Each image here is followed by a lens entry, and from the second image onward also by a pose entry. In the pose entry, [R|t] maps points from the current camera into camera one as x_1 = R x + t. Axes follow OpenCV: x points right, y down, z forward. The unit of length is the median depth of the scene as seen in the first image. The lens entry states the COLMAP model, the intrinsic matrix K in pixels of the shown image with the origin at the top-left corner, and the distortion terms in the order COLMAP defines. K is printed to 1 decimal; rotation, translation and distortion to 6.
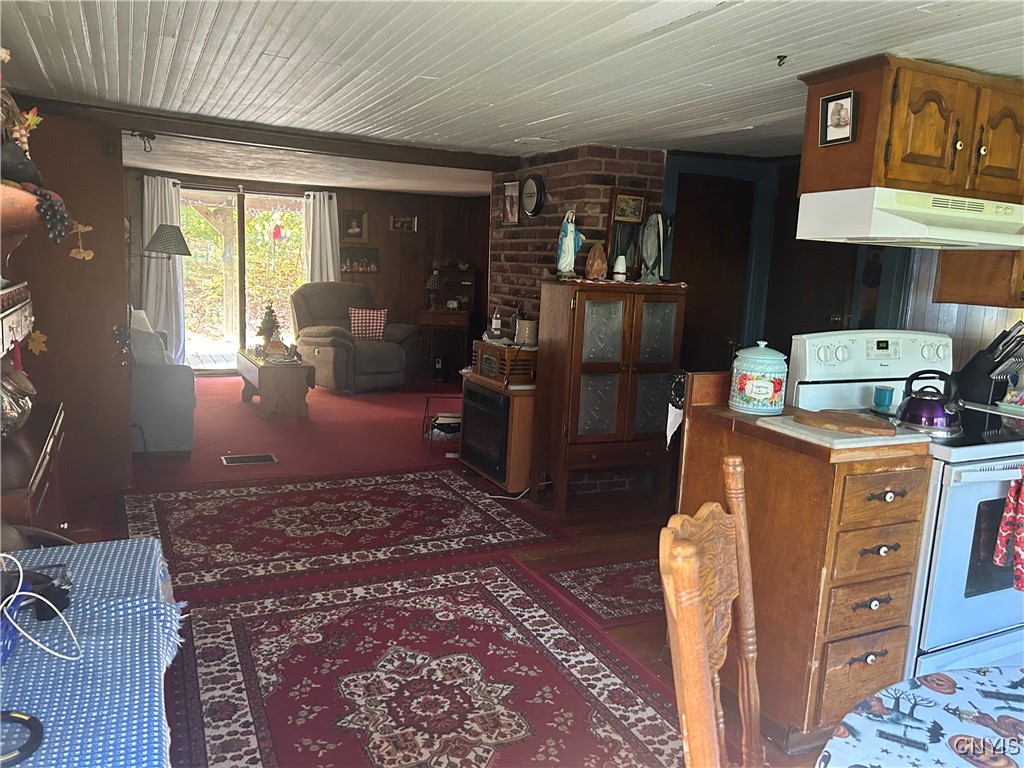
lens RADIAL K [[769.0, 0, 509.2], [0, 769.0, 382.2], [0, 0, 1]] dist [0.059592, -0.073444]
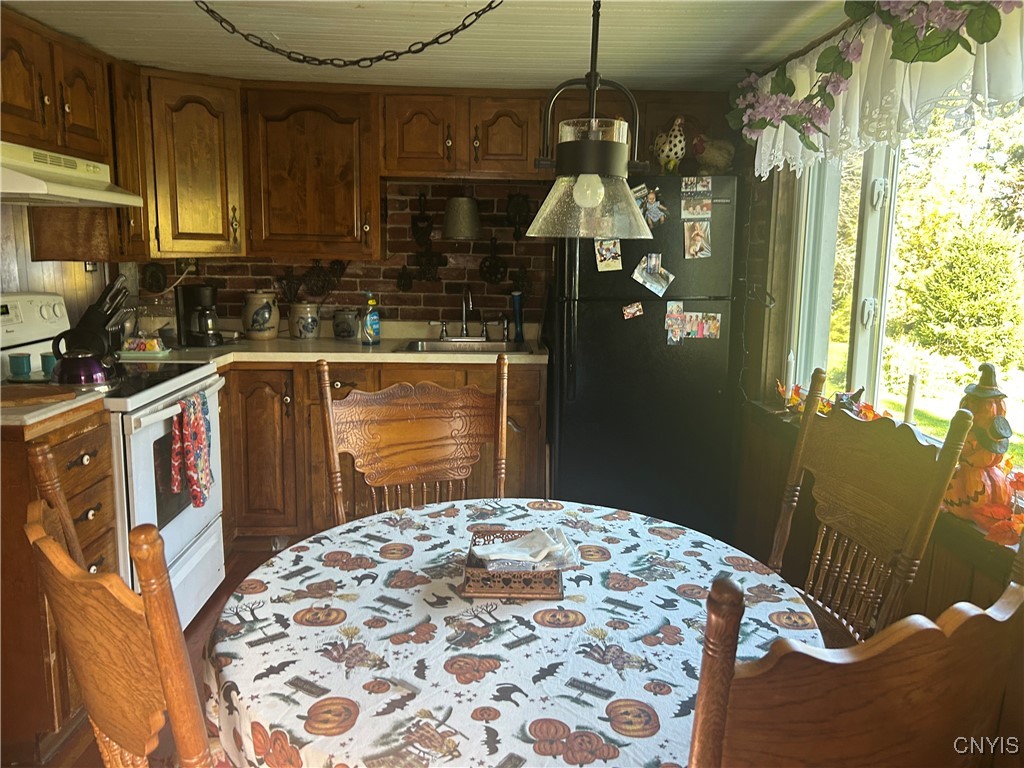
lens RADIAL K [[769.0, 0, 520.6], [0, 769.0, 377.8], [0, 0, 1]] dist [0.059592, -0.073444]
pose [[0.394852, -0.192047, 0.898448, -0.080537], [0.149087, 0.978341, 0.143603, -0.006762], [-0.906568, 0.077245, 0.414932, 0.042245]]
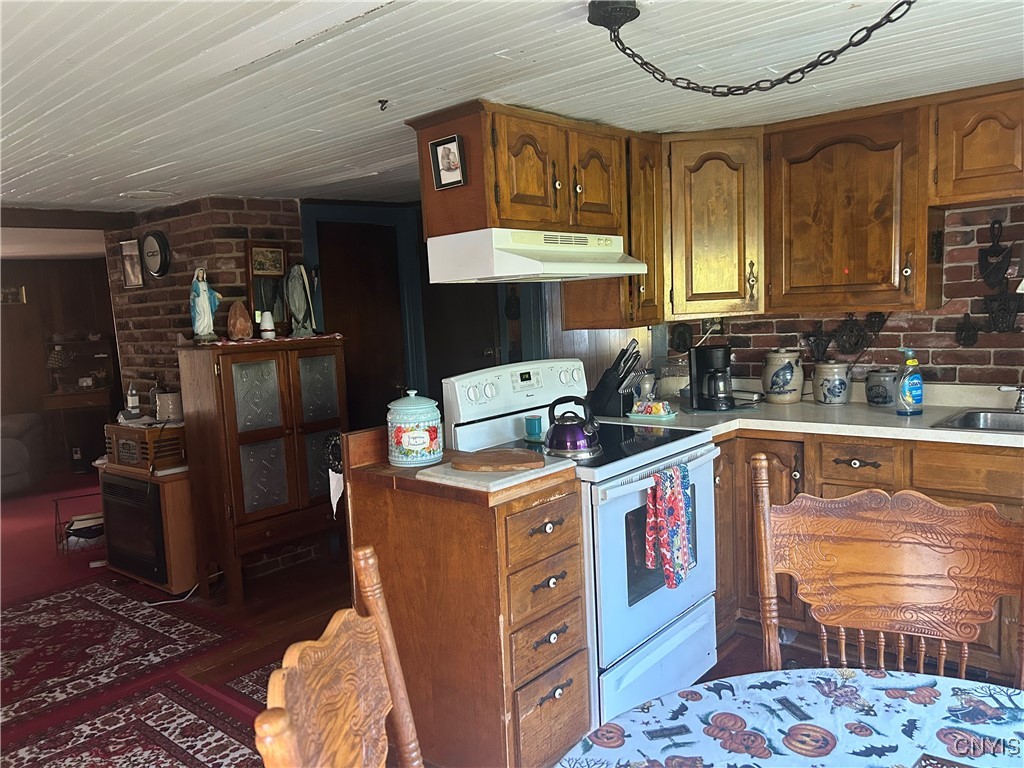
lens RADIAL K [[769.0, 0, 508.0], [0, 769.0, 385.3], [0, 0, 1]] dist [0.059592, -0.073444]
pose [[0.911859, -0.134946, 0.387690, 0.038805], [0.155412, 0.987610, -0.021768, -0.011560], [-0.379949, 0.080101, 0.921533, 0.040497]]
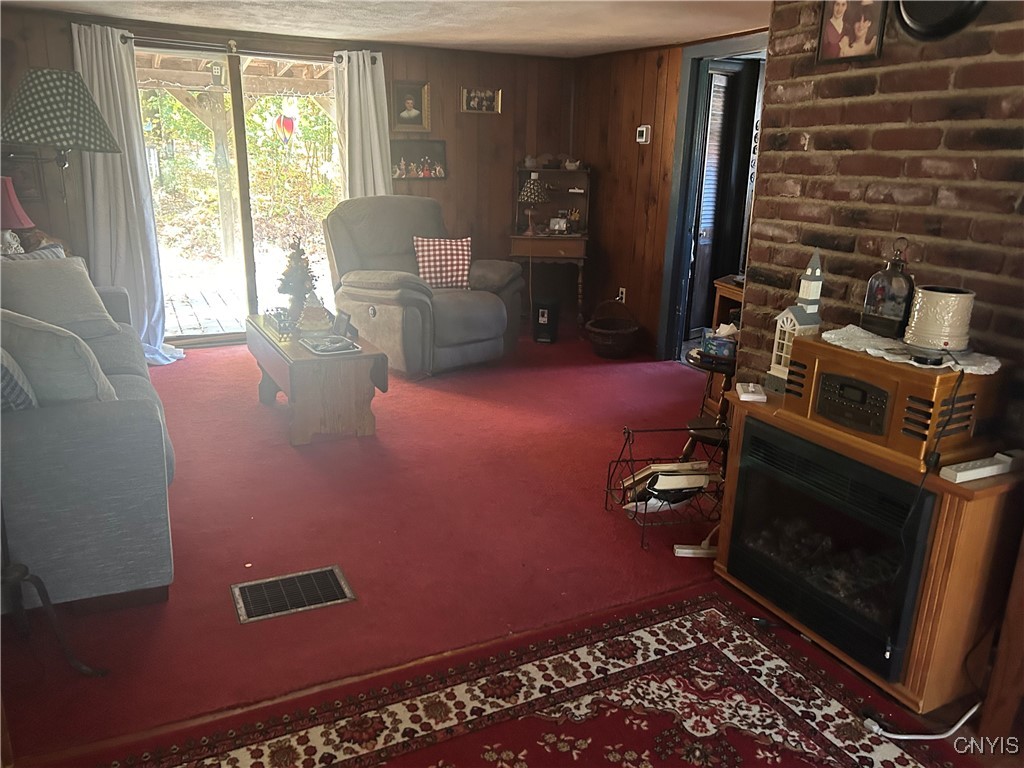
lens RADIAL K [[769.0, 0, 502.3], [0, 769.0, 378.9], [0, 0, 1]] dist [0.059592, -0.073444]
pose [[0.999591, -0.023461, -0.016336, -0.235694], [0.025262, 0.992387, 0.120544, -0.102415], [0.013384, -0.120907, 0.992574, 0.654485]]
